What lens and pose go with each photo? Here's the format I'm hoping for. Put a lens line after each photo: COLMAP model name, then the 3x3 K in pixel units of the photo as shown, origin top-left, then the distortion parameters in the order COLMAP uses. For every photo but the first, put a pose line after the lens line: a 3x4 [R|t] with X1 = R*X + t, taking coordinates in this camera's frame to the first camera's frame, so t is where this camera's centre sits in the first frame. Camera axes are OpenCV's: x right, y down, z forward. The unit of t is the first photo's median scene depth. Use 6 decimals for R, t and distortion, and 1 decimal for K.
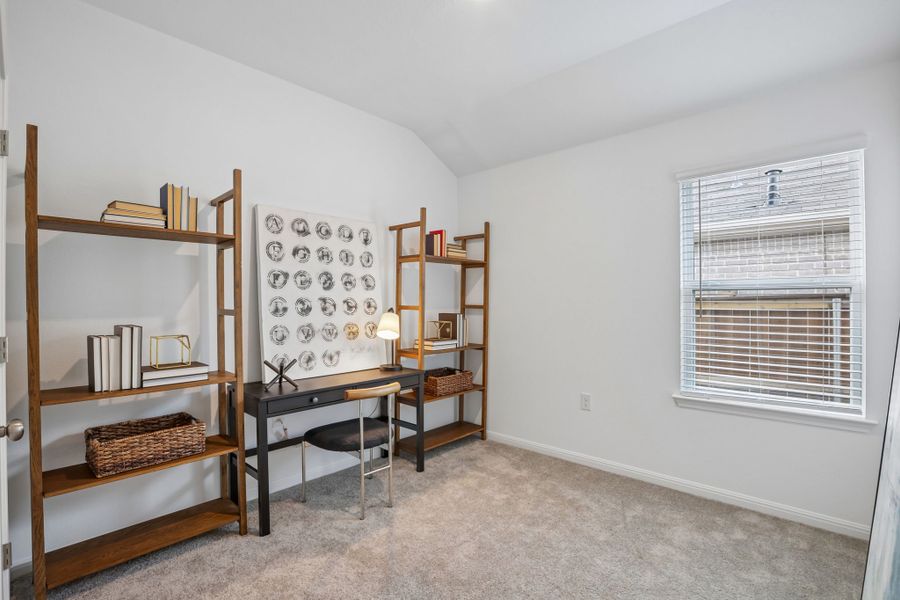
lens RADIAL K [[408.5, 0, 450.0], [0, 408.5, 300.0], [0, 0, 1]] dist [-0.000369, 0.000286]
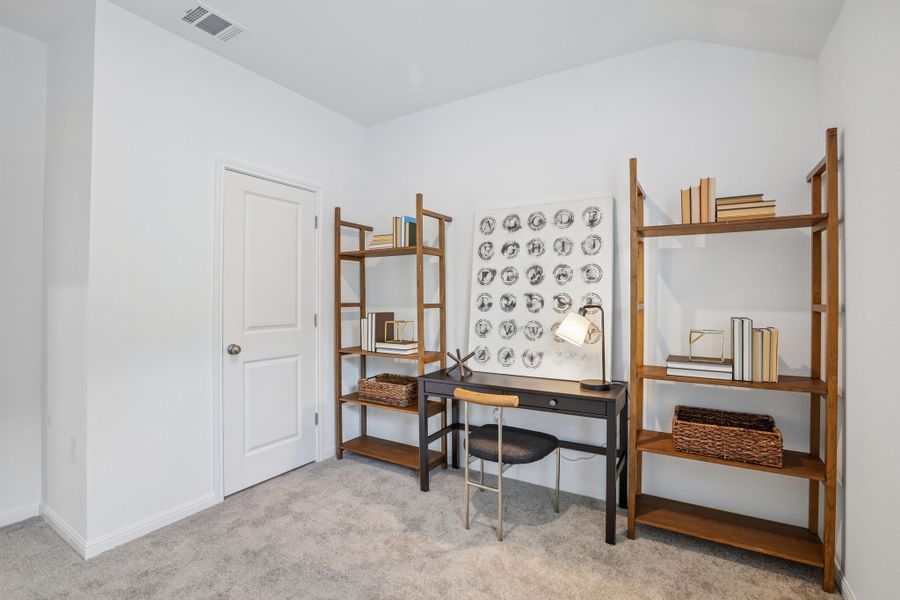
lens RADIAL K [[421.5, 0, 450.9], [0, 421.5, 286.3], [0, 0, 1]] dist [-0.029190, 0.000440]
pose [[0.224902, -0.019293, -0.974190, 0.592026], [0.004546, 0.999814, -0.018751, -0.004410], [0.974371, -0.000212, 0.224948, 0.605446]]
